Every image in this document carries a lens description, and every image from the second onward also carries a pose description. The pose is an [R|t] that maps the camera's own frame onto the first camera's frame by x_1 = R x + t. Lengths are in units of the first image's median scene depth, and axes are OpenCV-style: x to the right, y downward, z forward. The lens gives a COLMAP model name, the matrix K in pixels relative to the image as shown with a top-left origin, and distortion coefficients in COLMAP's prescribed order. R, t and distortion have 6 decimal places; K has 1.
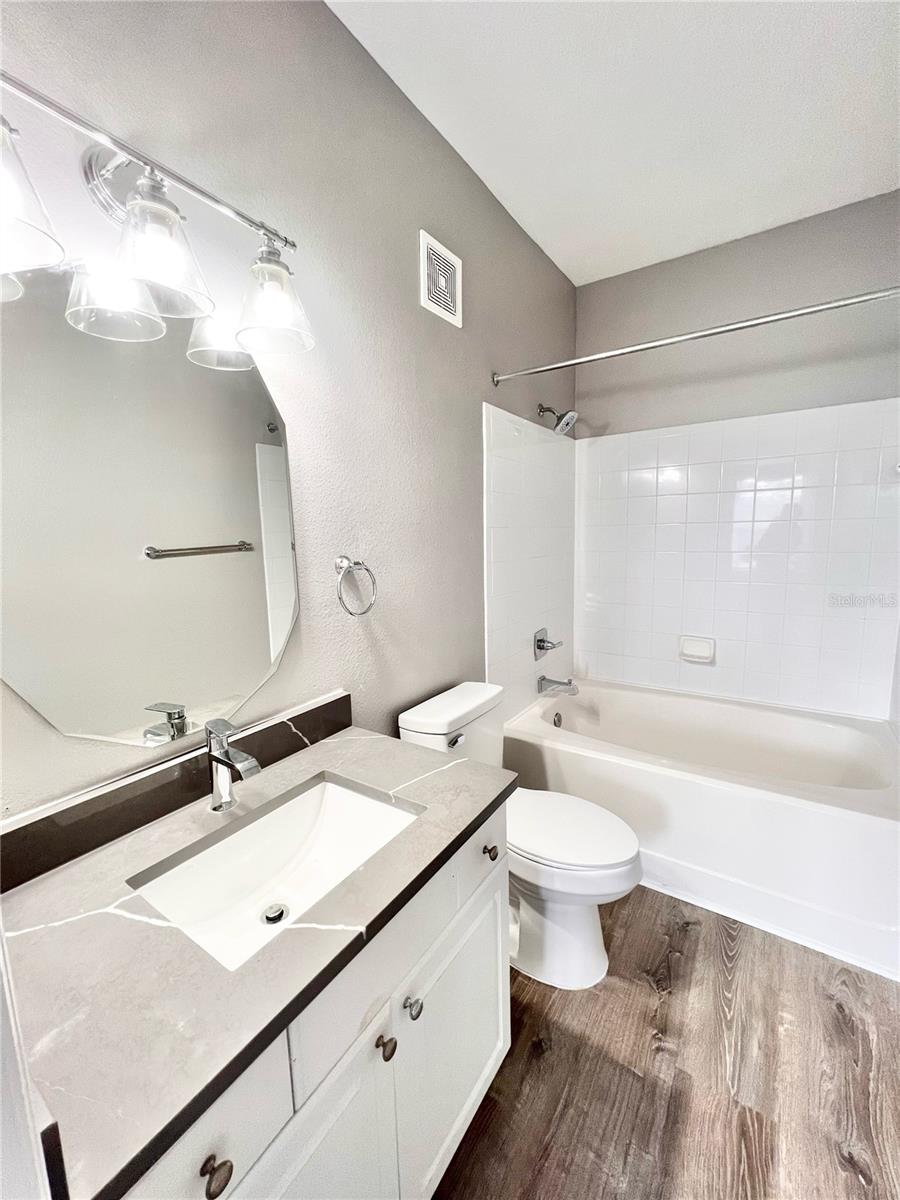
lens RADIAL K [[482.2, 0, 449.3], [0, 482.2, 598.7], [0, 0, 1]] dist [-0.001505, 0.000467]
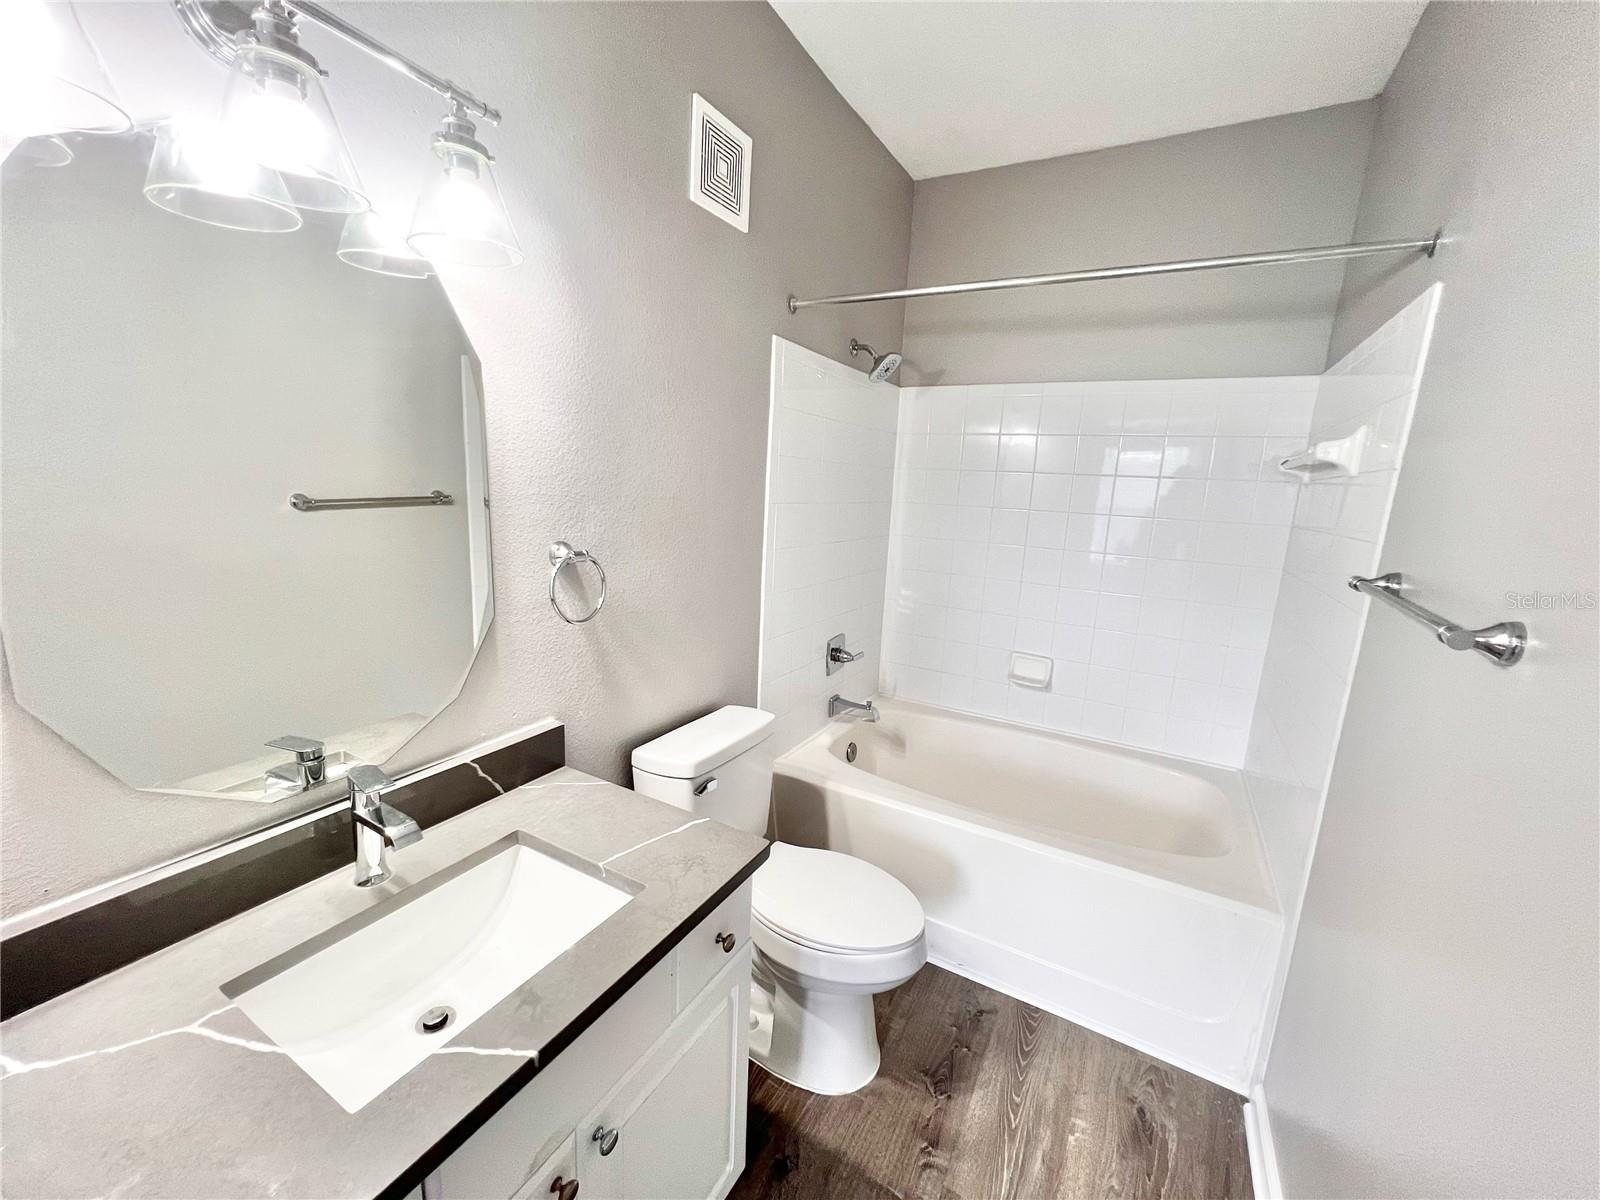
lens RADIAL K [[643.0, 0, 800.0], [0, 643.0, 600.0], [0, 0, 1]] dist [-0.001505, 0.000467]
pose [[0.994525, 0.054855, 0.088942, 0.065554], [-0.059579, 0.996901, 0.051361, -0.075370], [-0.085849, -0.056379, 0.994712, -0.024003]]
